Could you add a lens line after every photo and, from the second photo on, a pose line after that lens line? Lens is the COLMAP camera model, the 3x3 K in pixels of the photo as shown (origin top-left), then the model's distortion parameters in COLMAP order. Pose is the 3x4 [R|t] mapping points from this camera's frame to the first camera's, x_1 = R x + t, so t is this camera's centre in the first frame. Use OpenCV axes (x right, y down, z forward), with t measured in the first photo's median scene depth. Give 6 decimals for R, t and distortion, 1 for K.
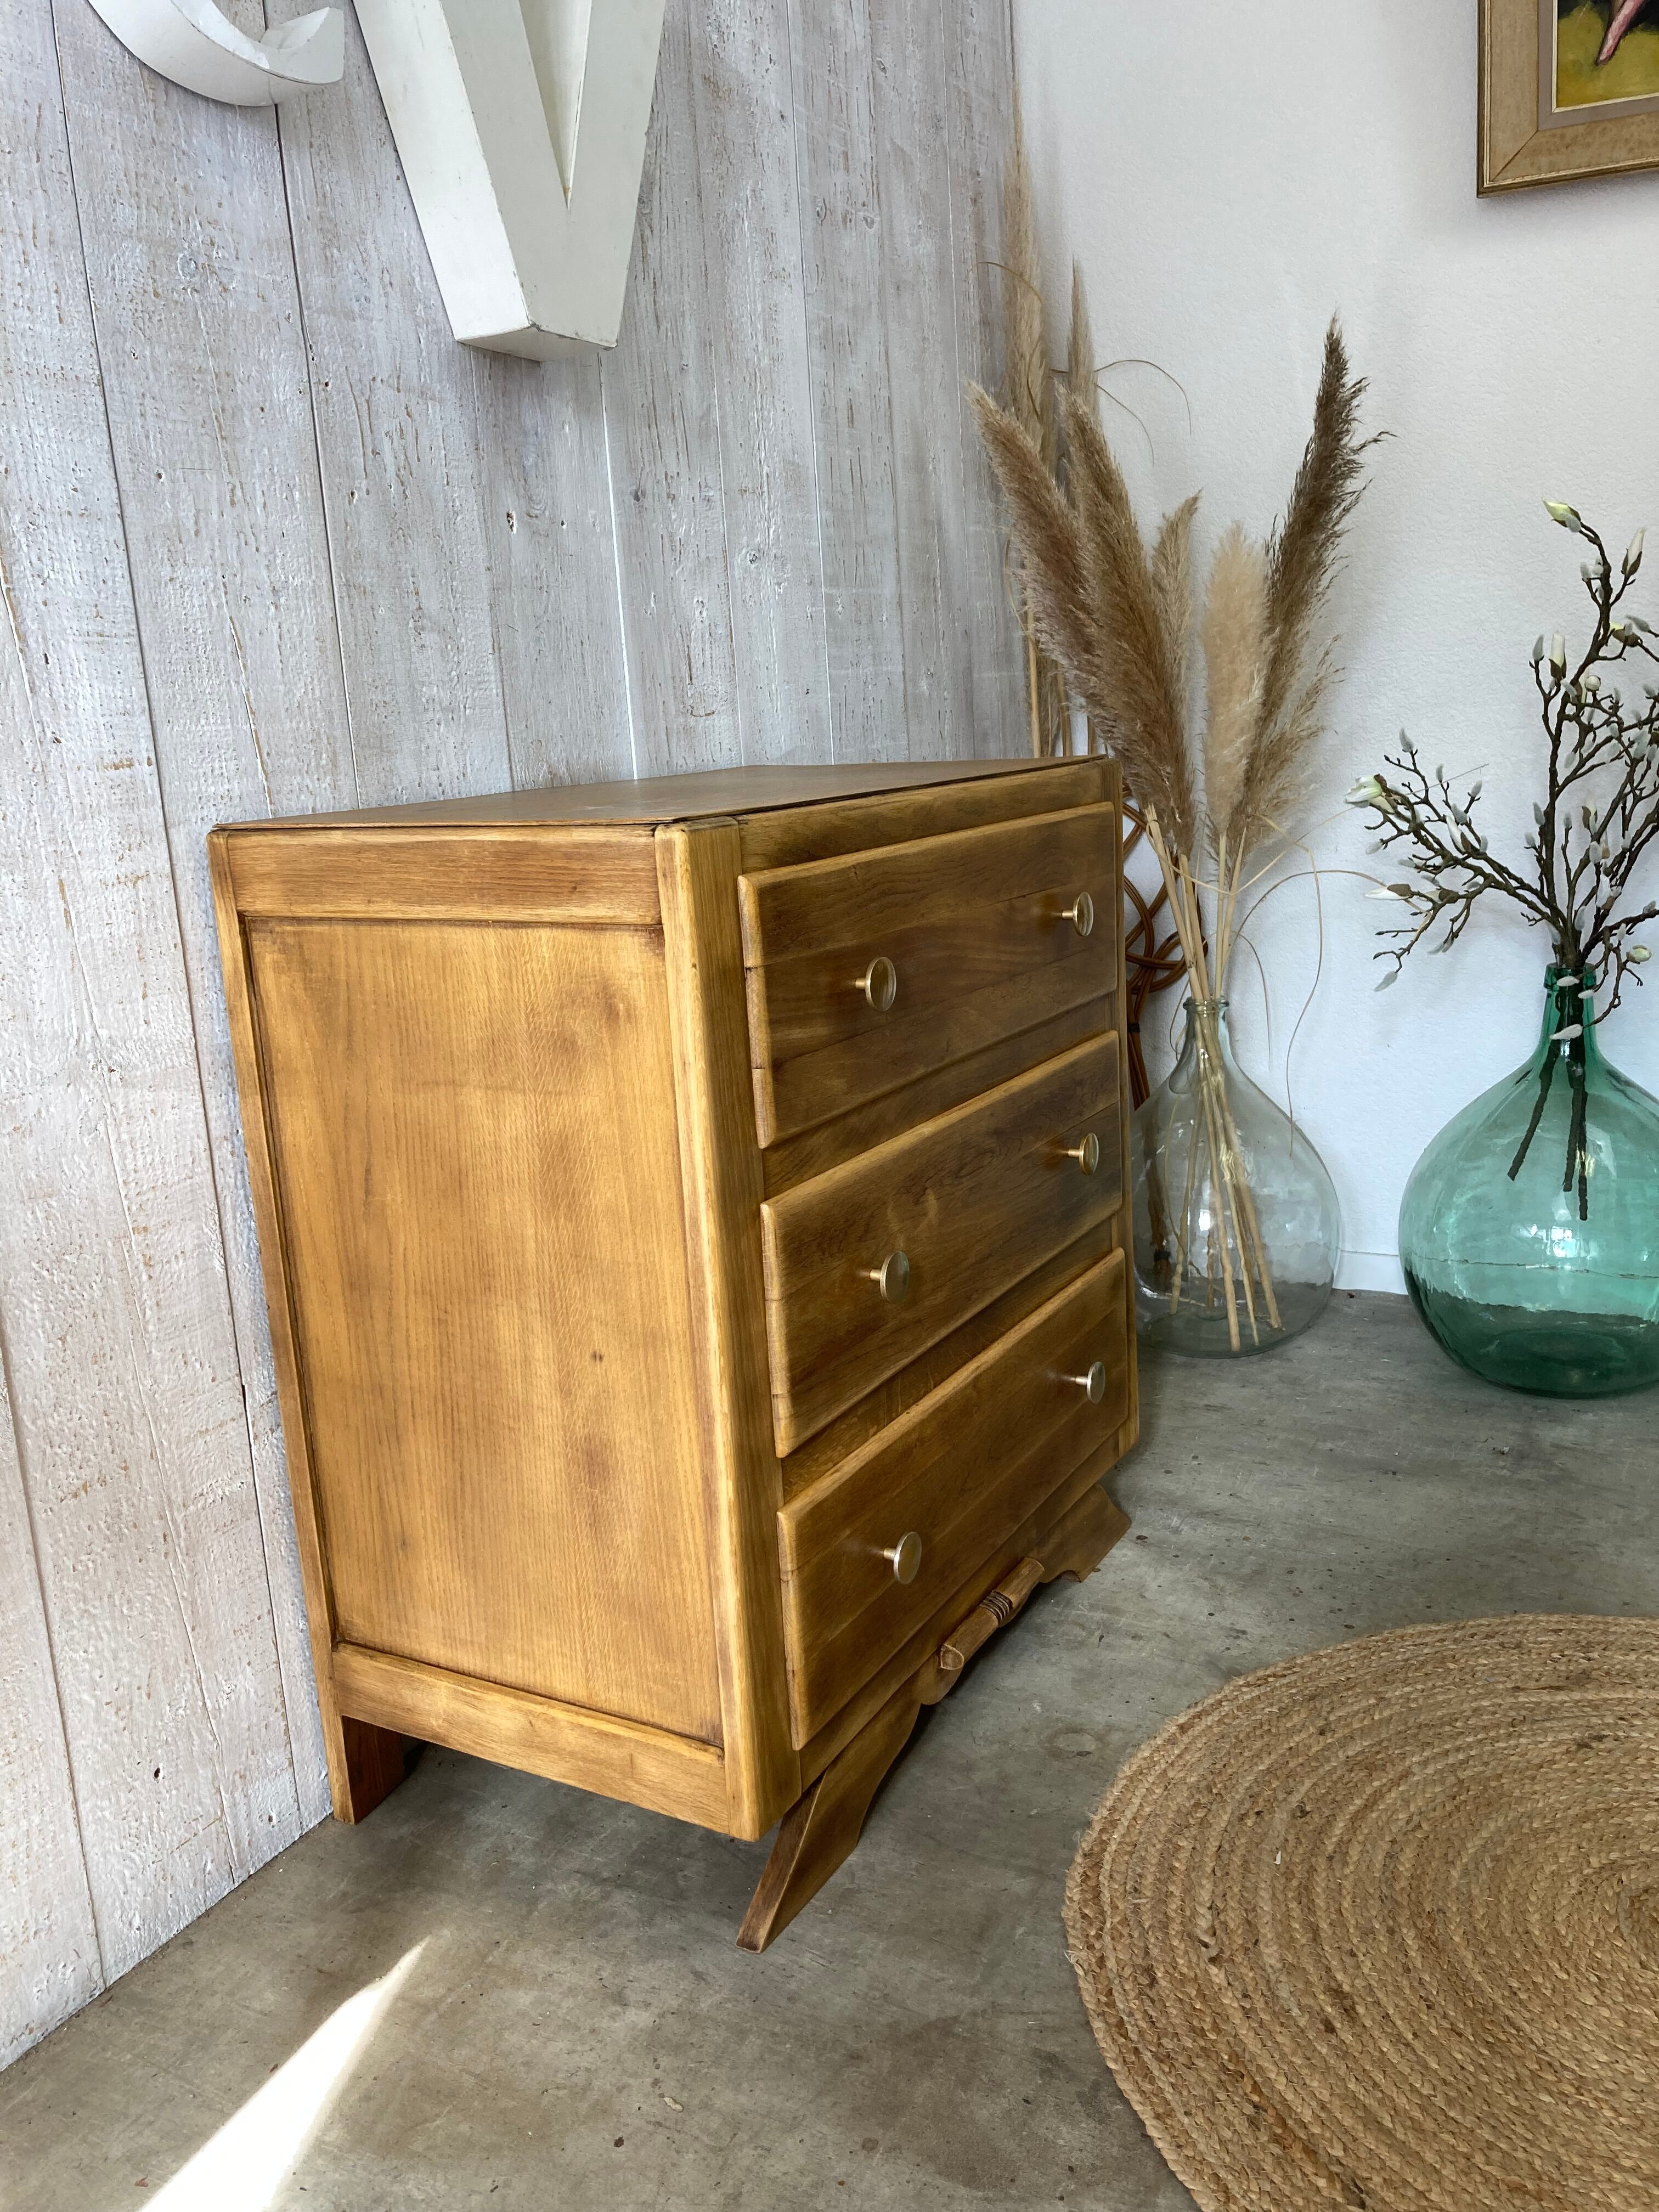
lens RADIAL K [[1822.4, 0, 867.6], [0, 1822.4, 1097.8], [0, 0, 1]] dist [0.025374, -0.007414]
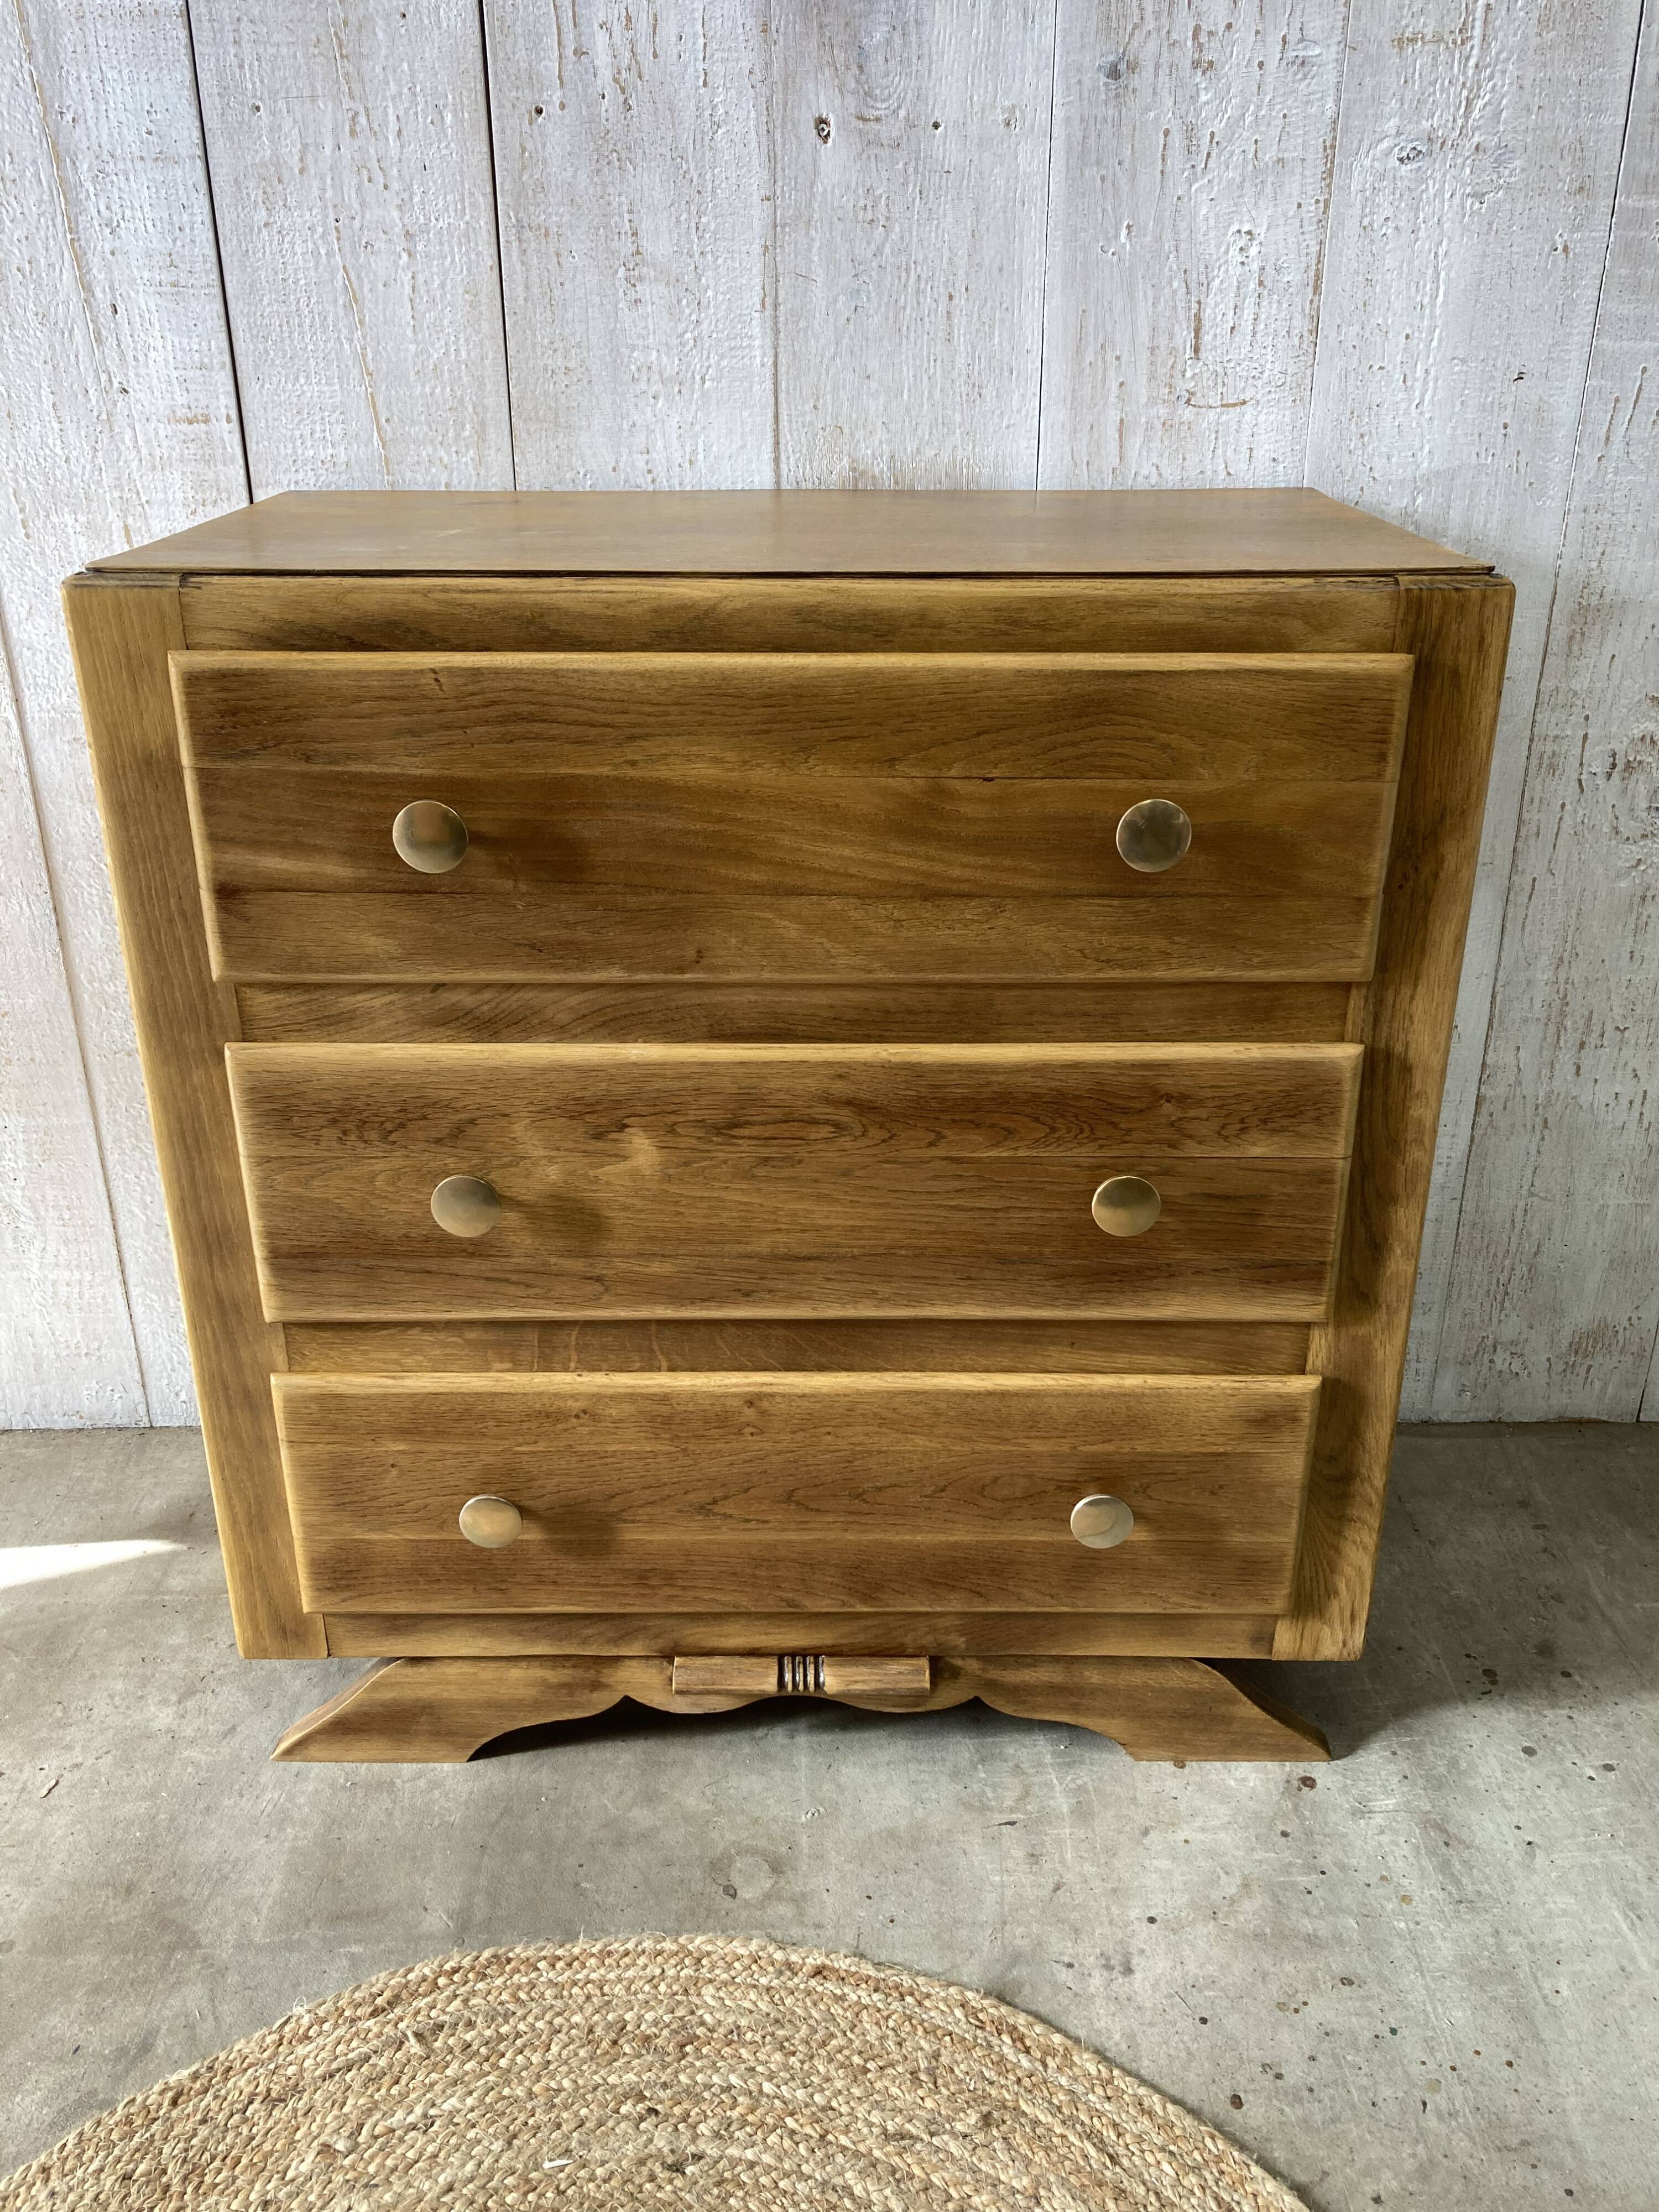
lens RADIAL K [[1822.4, 0, 841.4], [0, 1822.4, 1089.9], [0, 0, 1]] dist [0.025374, -0.007414]
pose [[0.482467, 0.397474, -0.780539, 0.659974], [-0.215013, 0.917590, 0.334361, -0.234519], [0.849114, 0.006508, 0.528169, 0.691989]]
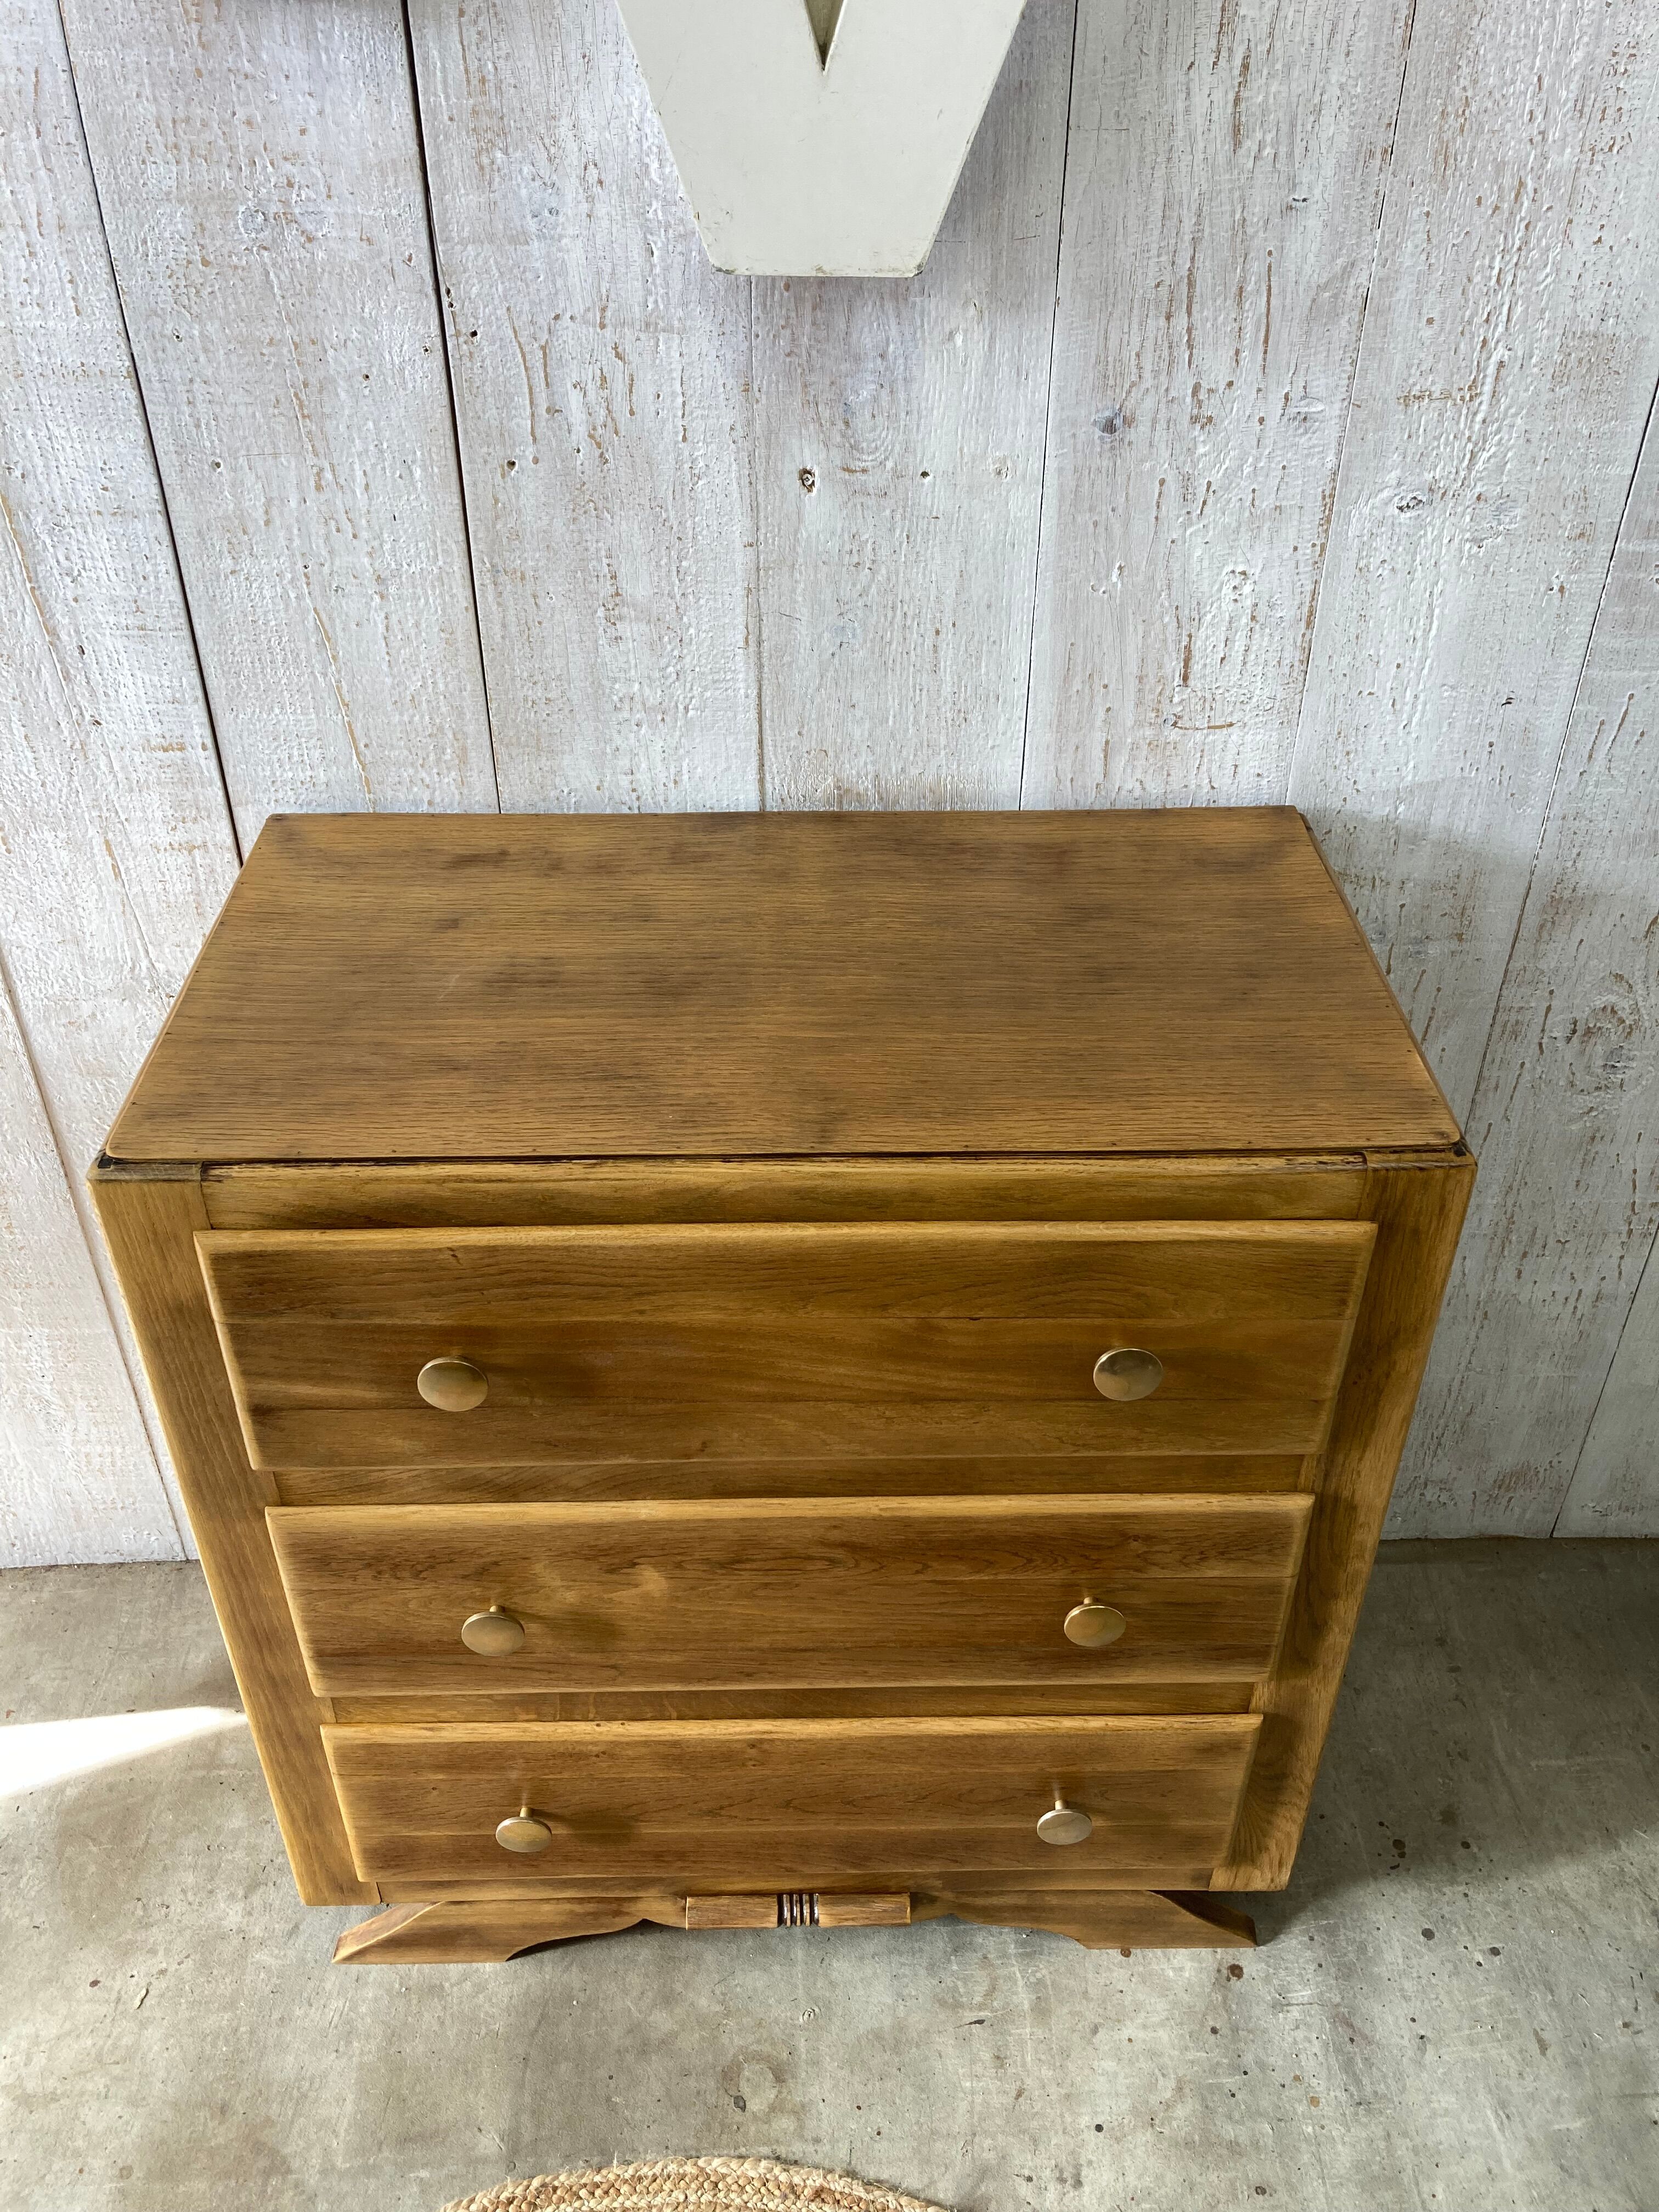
lens RADIAL K [[1822.4, 0, 838.9], [0, 1822.4, 1101.3], [0, 0, 1]] dist [0.025374, -0.007414]
pose [[0.499404, 0.551003, -0.668574, 0.515131], [-0.218976, 0.826918, 0.517934, -0.569134], [0.838240, -0.112256, 0.533623, 0.674509]]
